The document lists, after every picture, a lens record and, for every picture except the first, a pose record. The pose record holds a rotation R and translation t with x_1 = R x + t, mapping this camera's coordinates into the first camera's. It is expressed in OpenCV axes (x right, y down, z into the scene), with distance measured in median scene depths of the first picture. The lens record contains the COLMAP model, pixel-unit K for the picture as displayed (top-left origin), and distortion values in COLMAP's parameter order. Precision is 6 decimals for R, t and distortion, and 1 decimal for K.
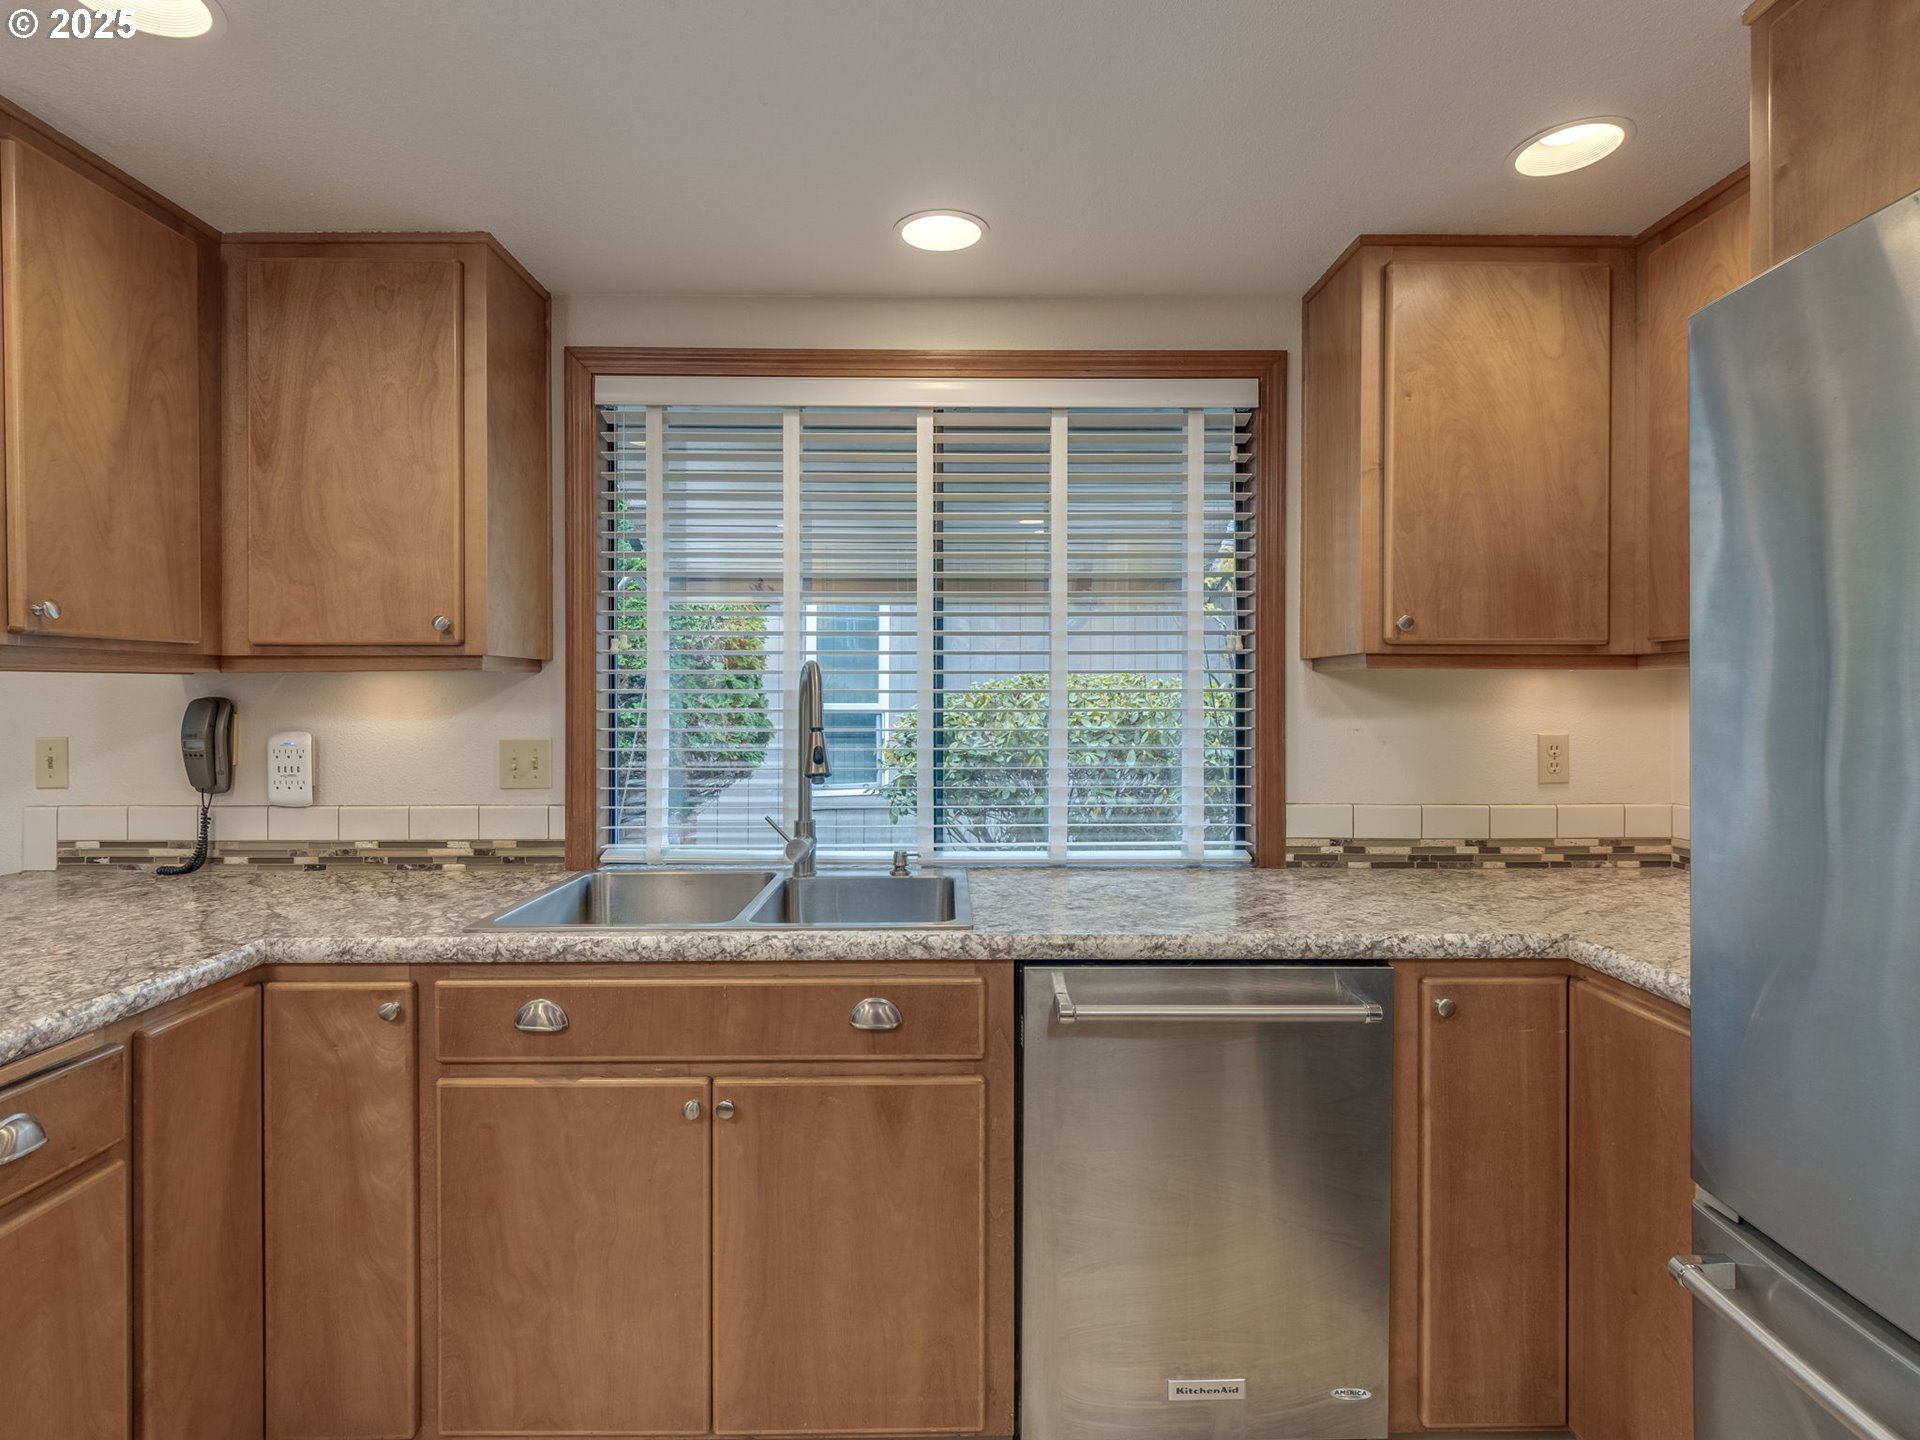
lens RADIAL K [[1009.4, 0, 970.3], [0, 1009.4, 703.6], [0, 0, 1]] dist [0.012744, -0.009235]
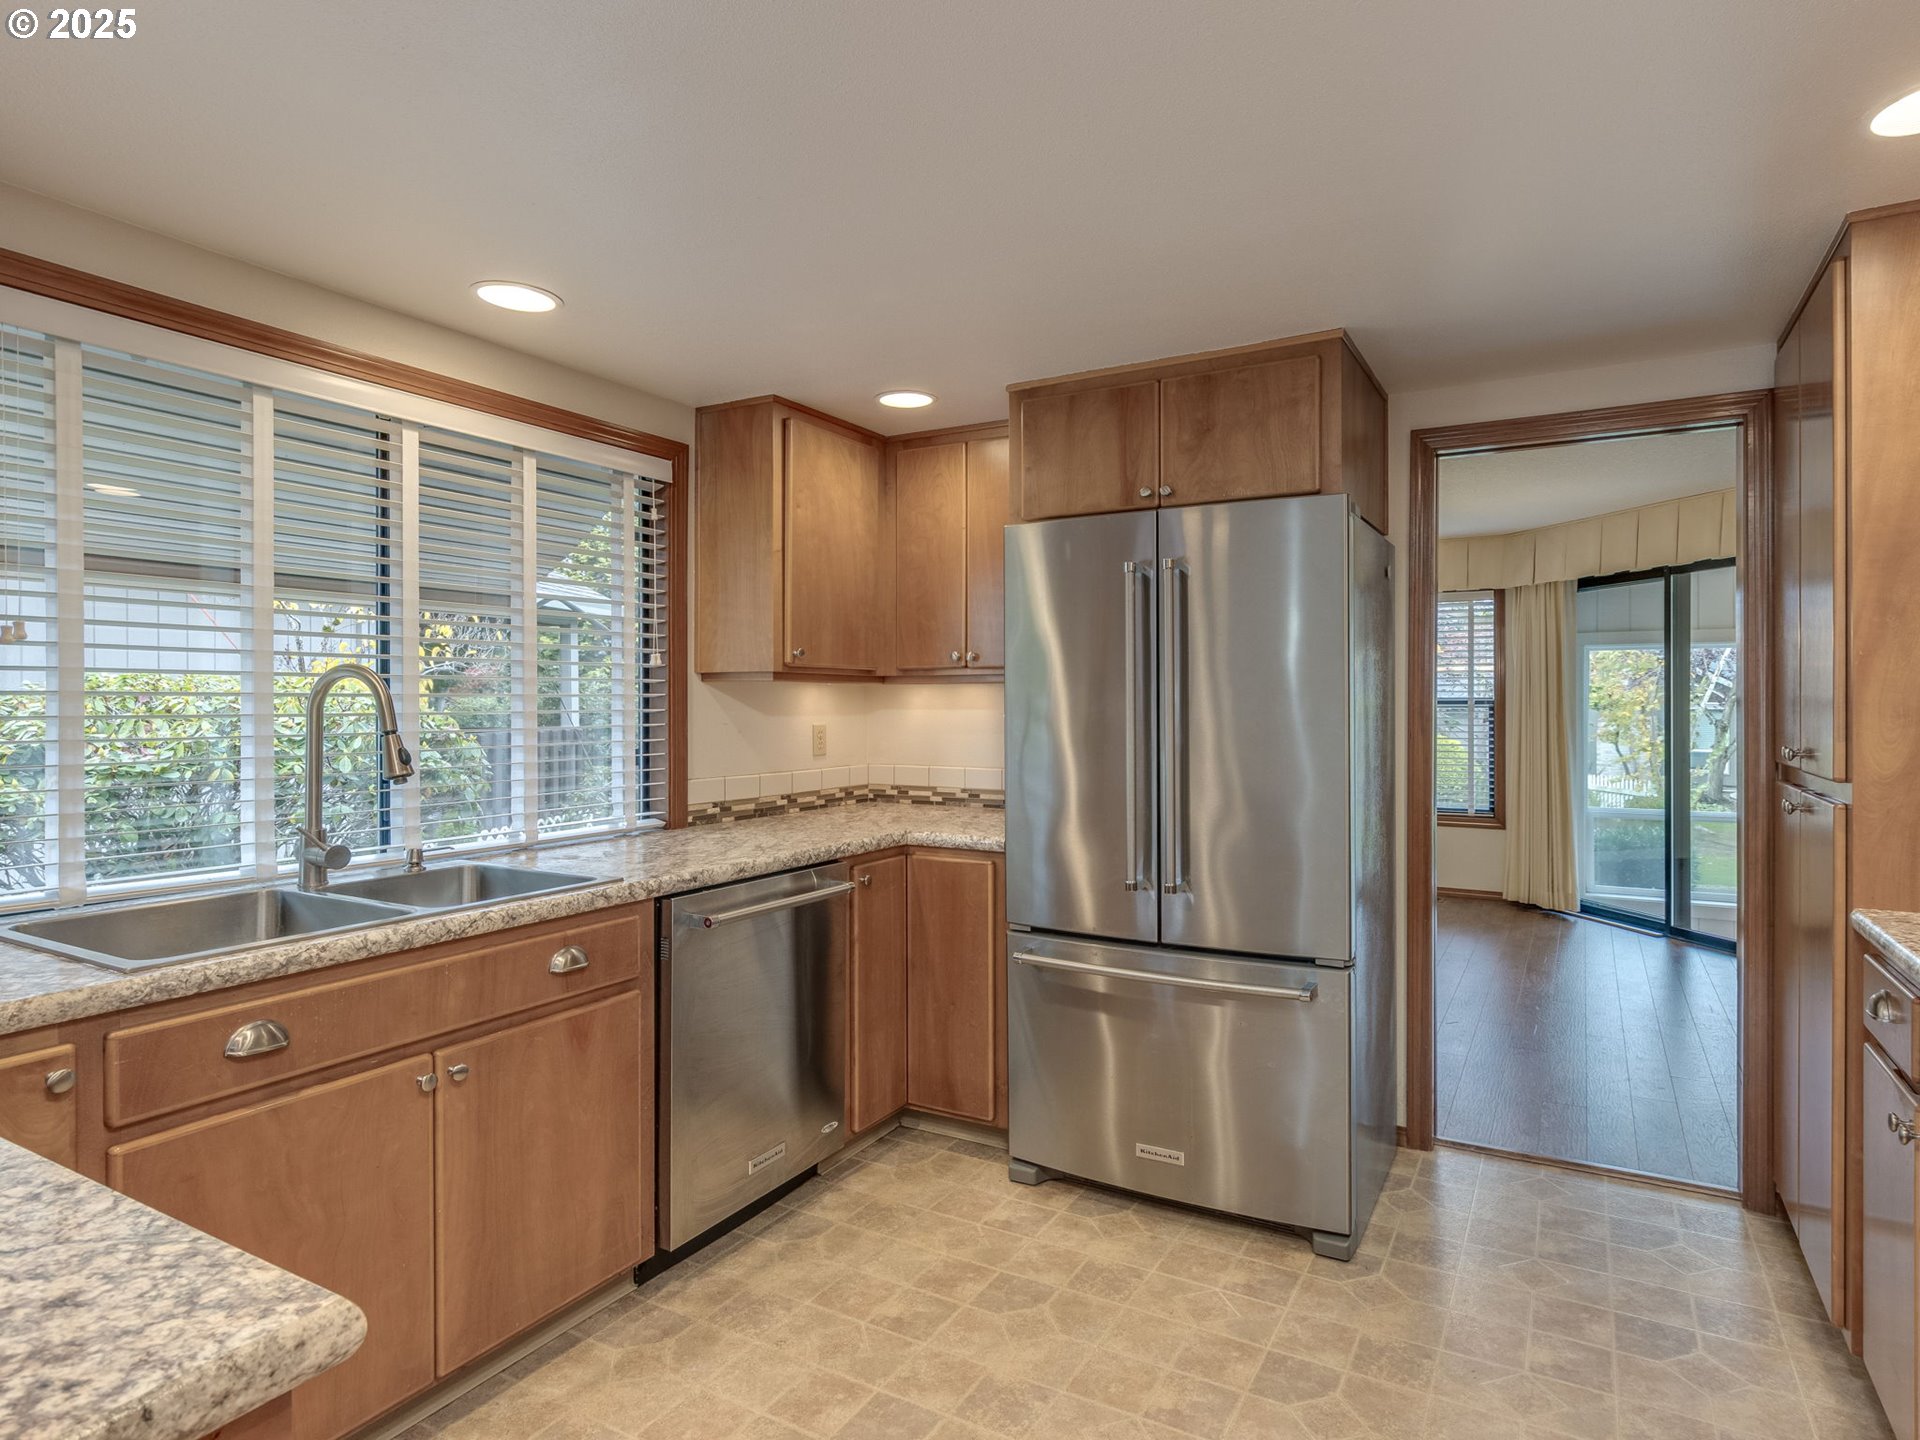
lens RADIAL K [[1084.0, 0, 954.8], [0, 1084.0, 721.7], [0, 0, 1]] dist [0.009588, 0.000318]
pose [[0.521205, -0.015426, 0.853292, -0.758124], [0.007006, 0.999880, 0.013796, 0.004005], [-0.853402, -0.001213, 0.521251, -0.064290]]
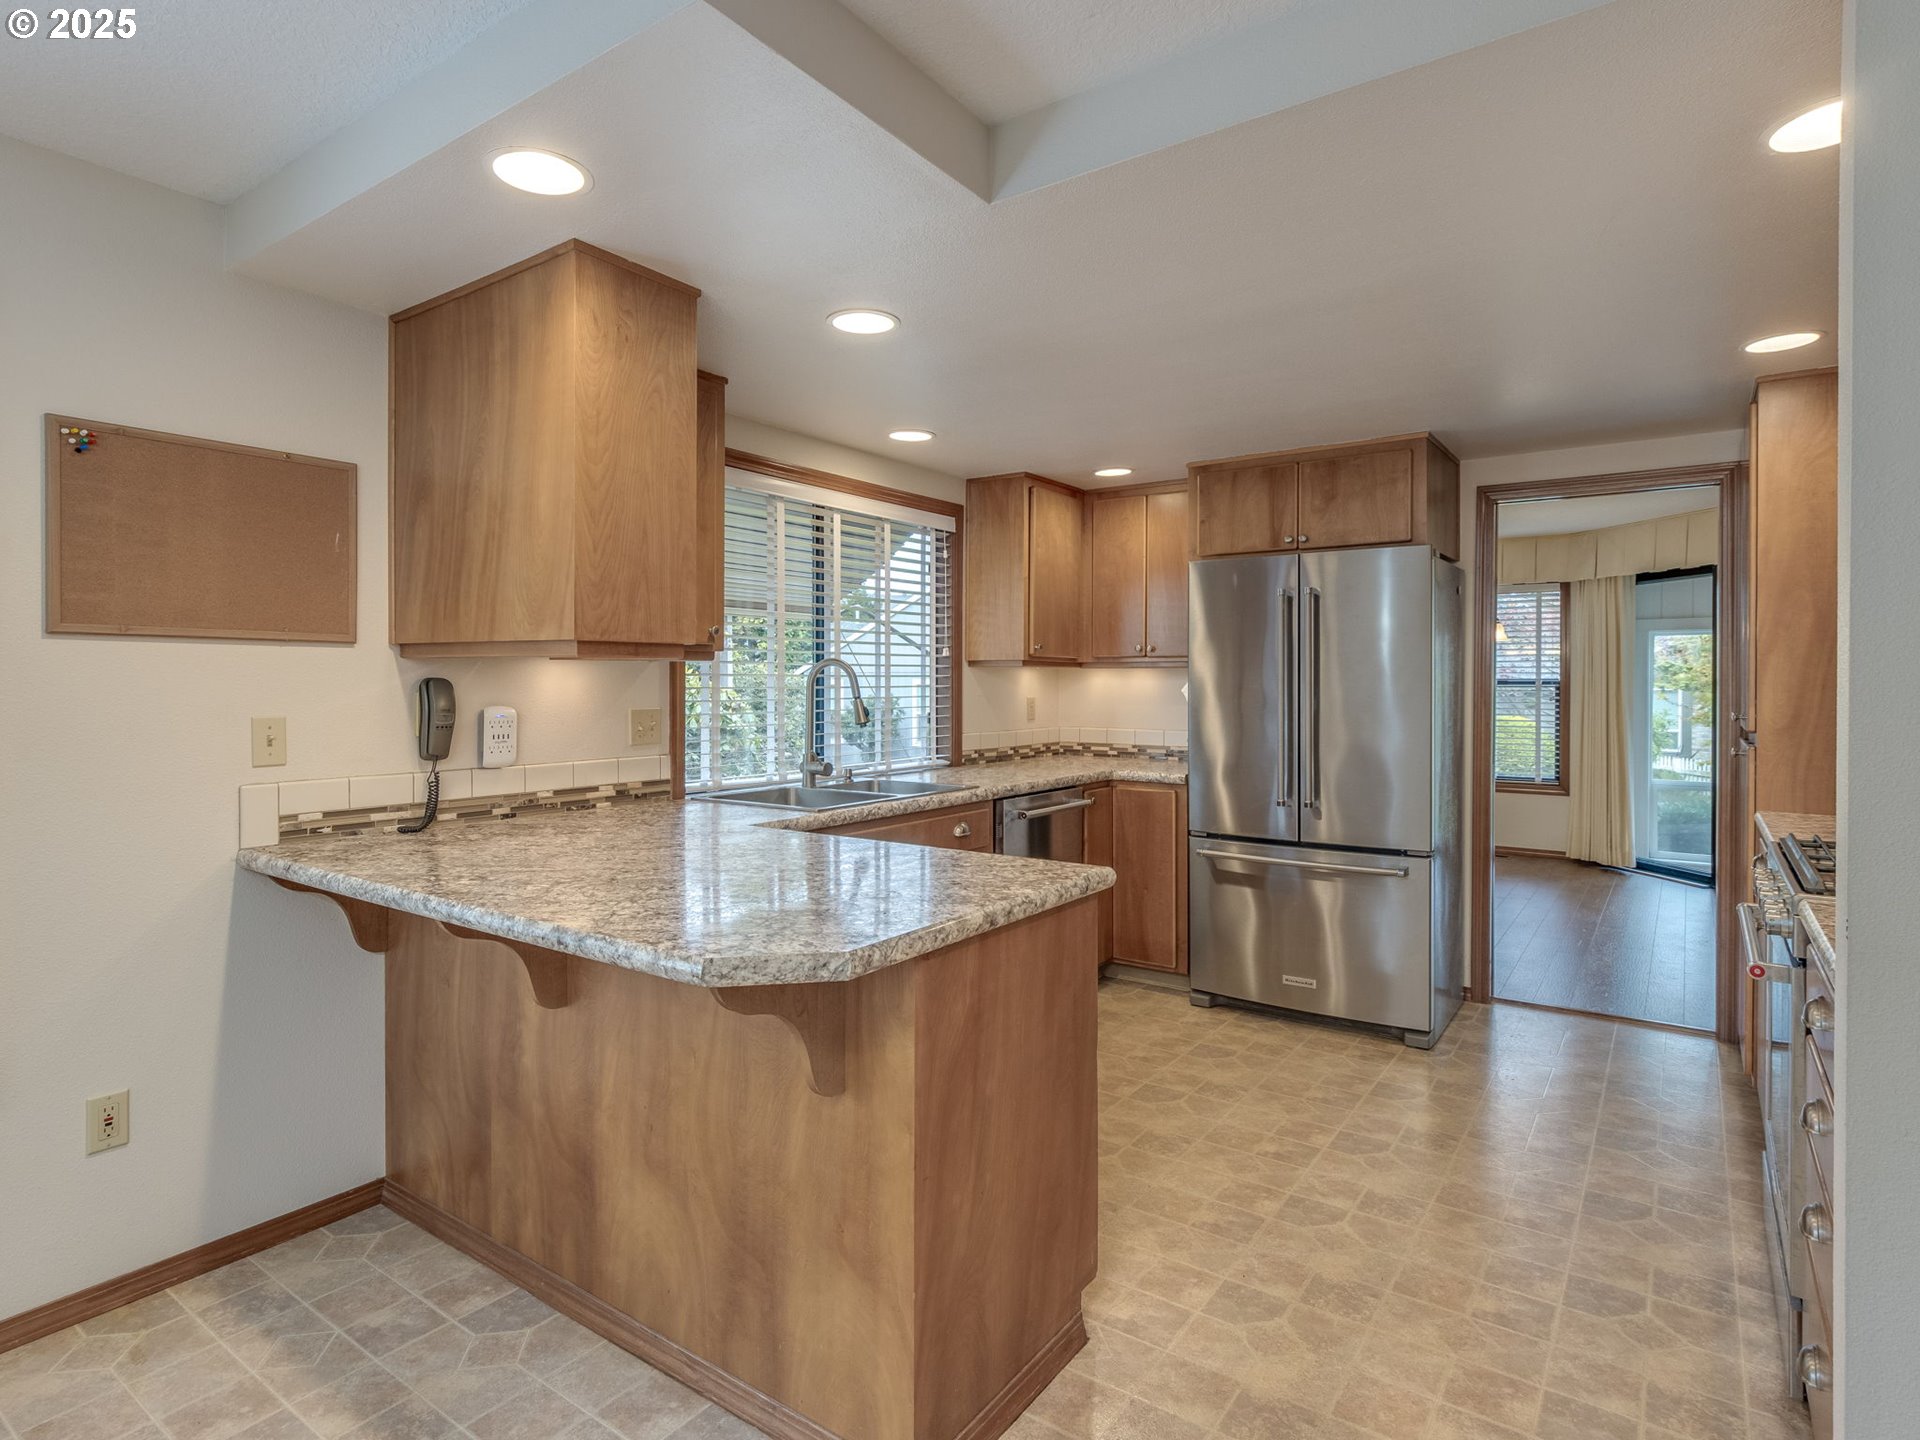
lens RADIAL K [[1009.4, 0, 955.1], [0, 1009.4, 701.2], [0, 0, 1]] dist [0.012744, -0.009235]
pose [[0.591502, -0.014395, 0.806175, -1.323986], [0.003959, 0.999880, 0.014949, 0.005749], [-0.806294, -0.005650, 0.591488, -0.166300]]
